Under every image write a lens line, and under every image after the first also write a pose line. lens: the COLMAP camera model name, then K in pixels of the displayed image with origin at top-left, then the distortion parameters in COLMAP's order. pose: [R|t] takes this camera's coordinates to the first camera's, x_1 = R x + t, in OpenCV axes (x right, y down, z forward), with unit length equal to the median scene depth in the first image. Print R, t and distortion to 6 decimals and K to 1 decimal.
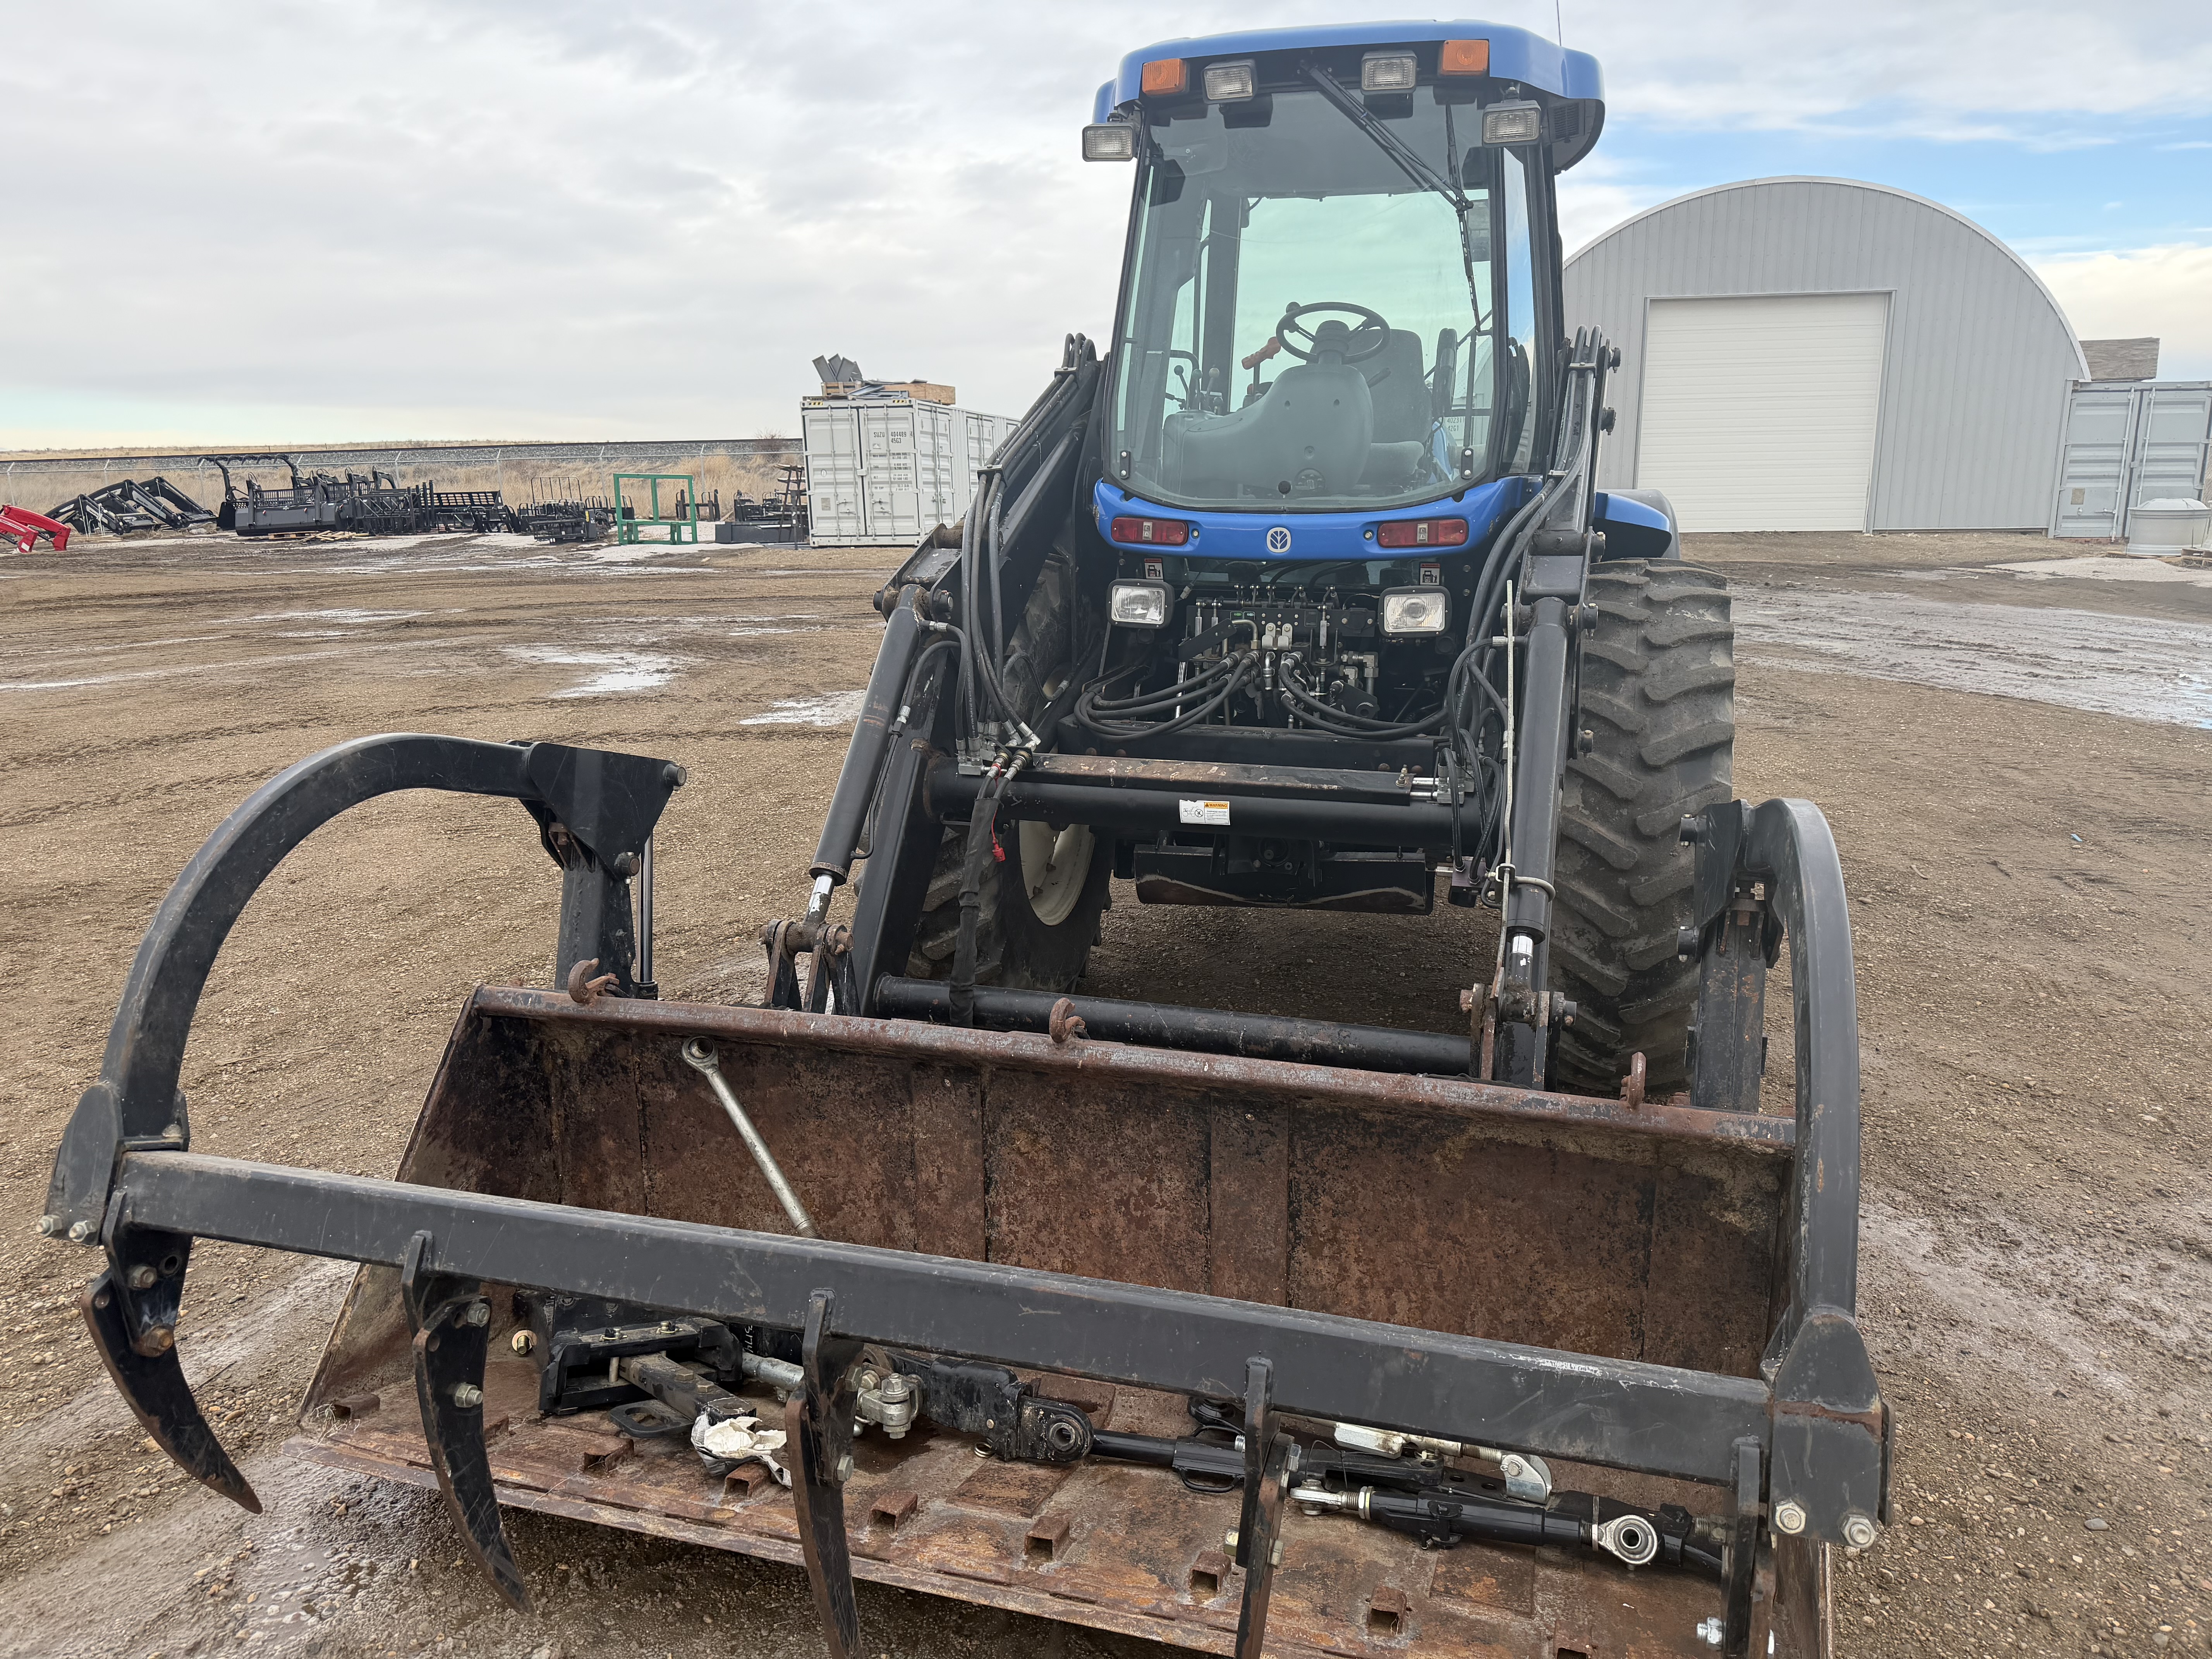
lens RADIAL K [[1586.1, 0, 1113.4], [0, 1586.1, 829.1], [0, 0, 1]] dist [0.010083, -0.000841]
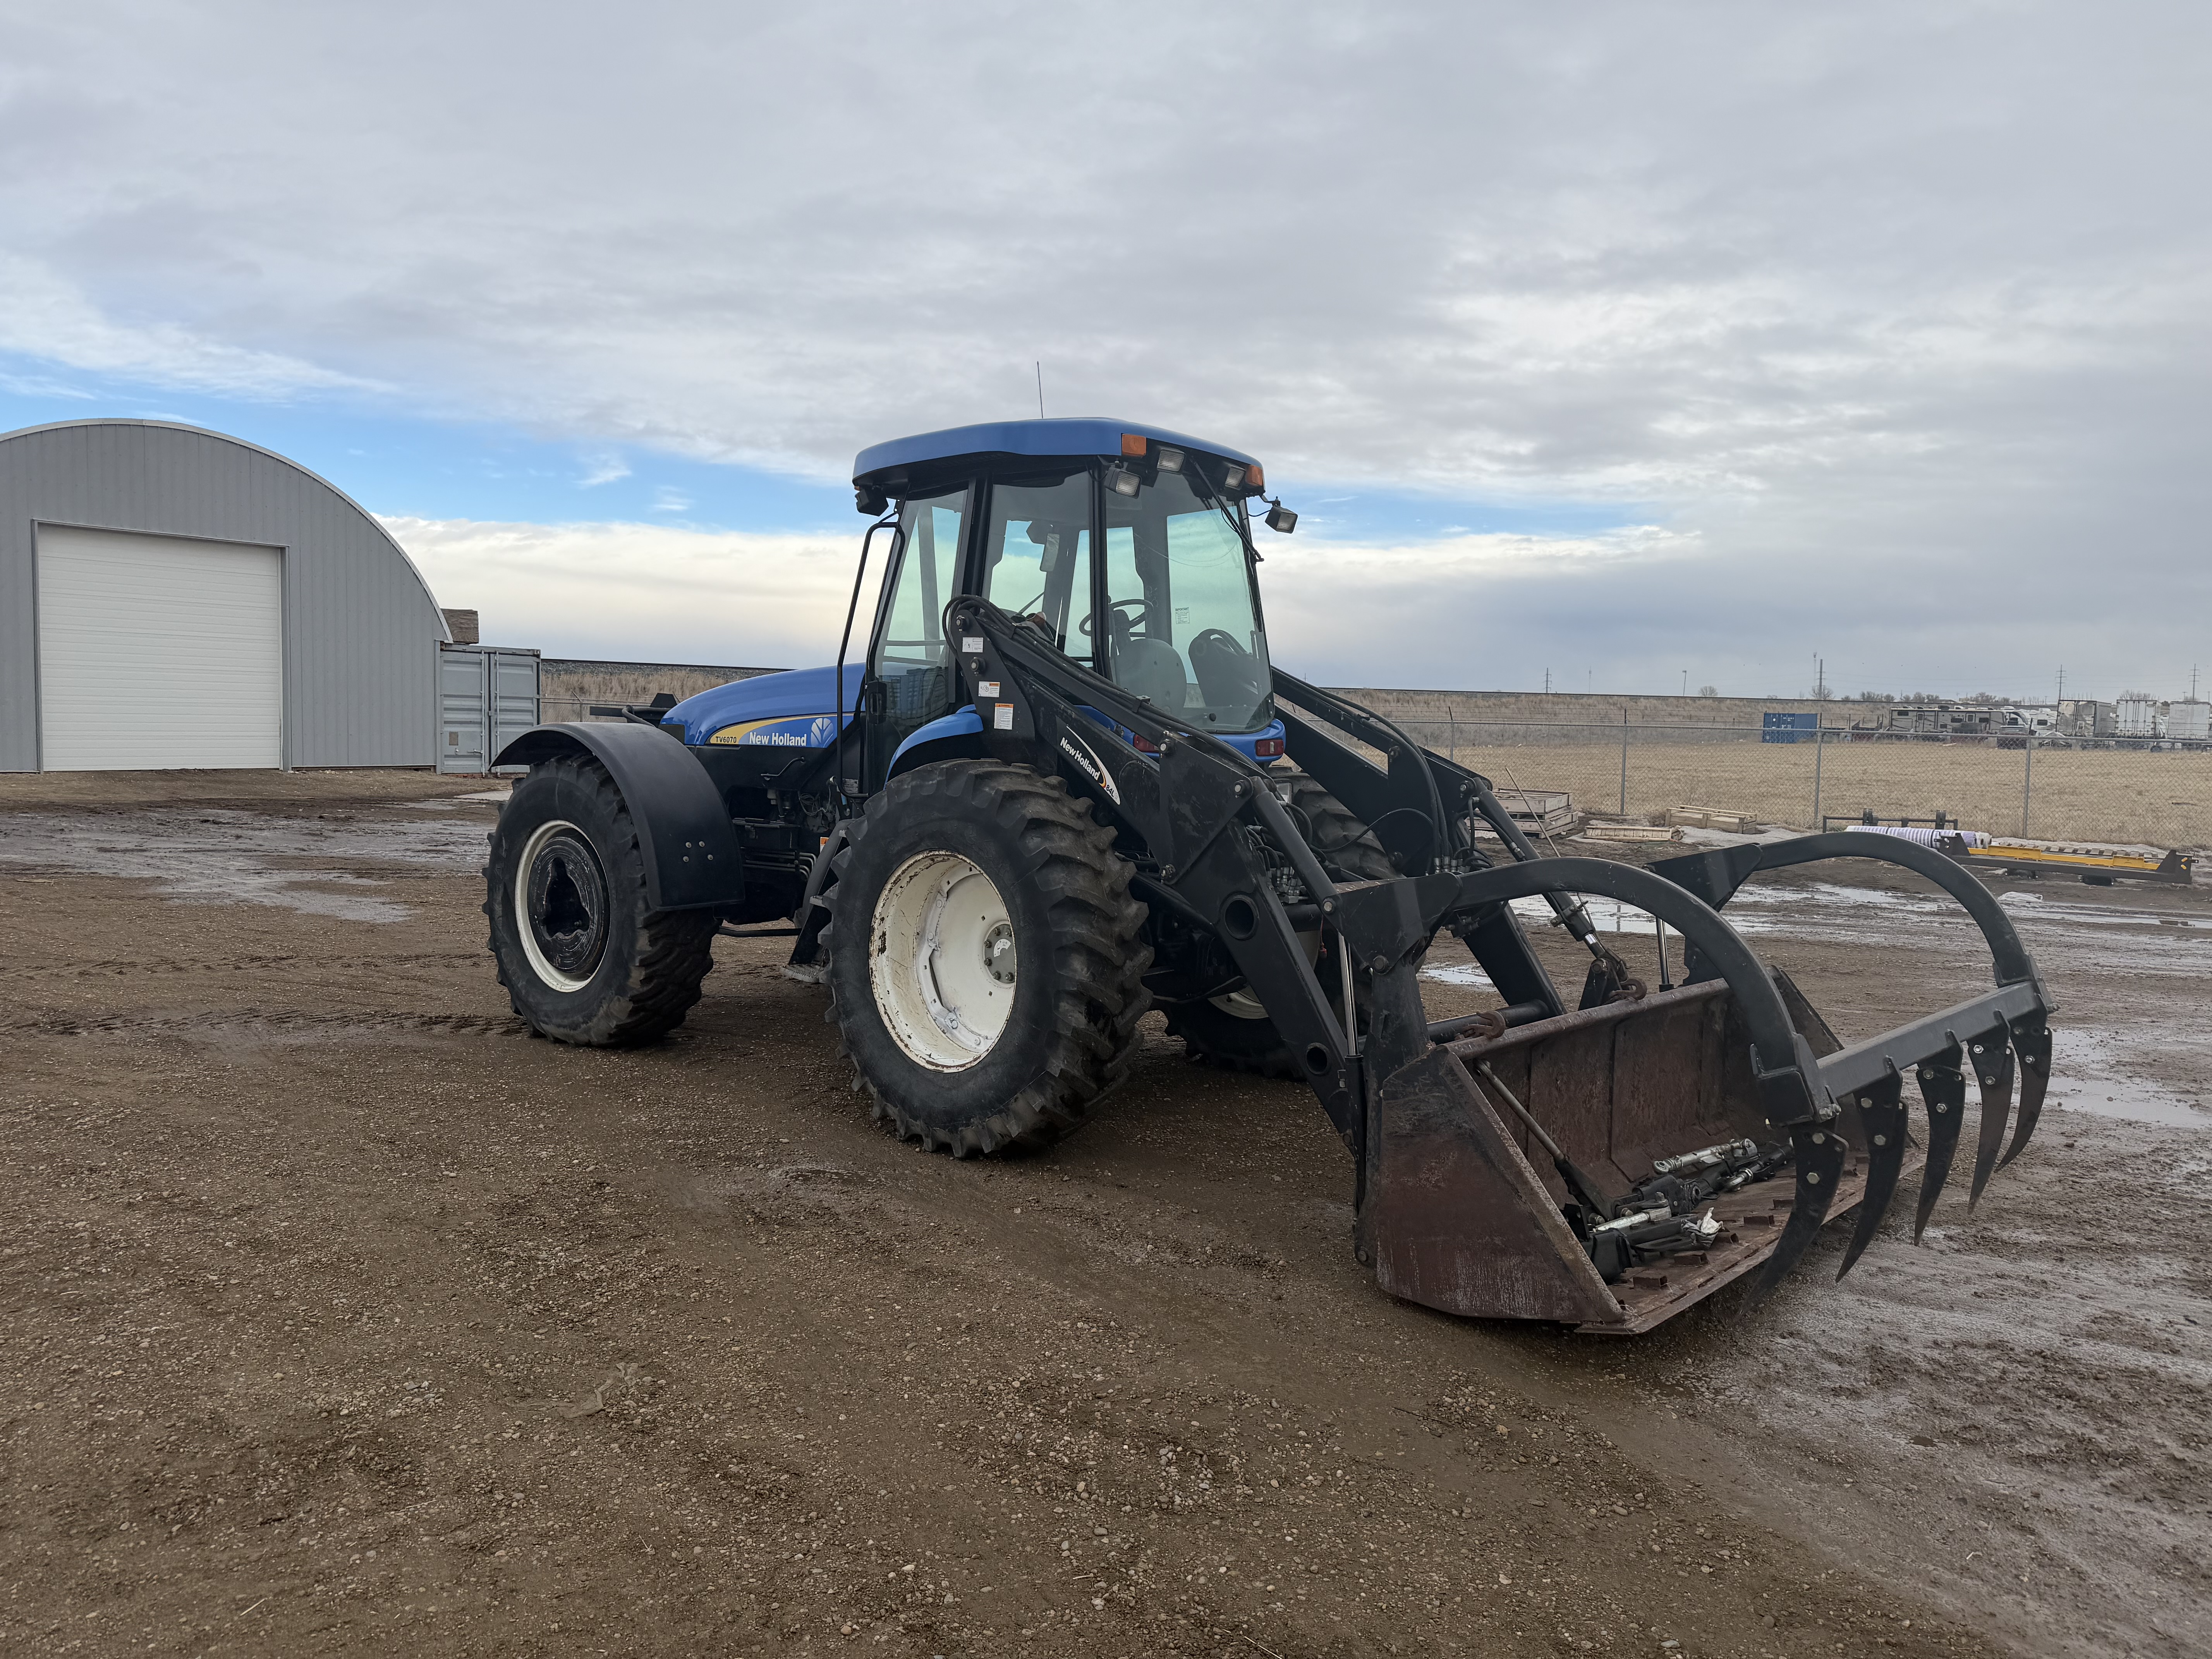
lens RADIAL K [[1586.1, 0, 1113.4], [0, 1586.1, 829.1], [0, 0, 1]] dist [0.010083, -0.000841]
pose [[0.442327, -0.041253, 0.895904, -0.225991], [0.175577, 0.983595, -0.041396, -0.011155], [-0.879499, 0.175611, 0.442314, 0.074829]]
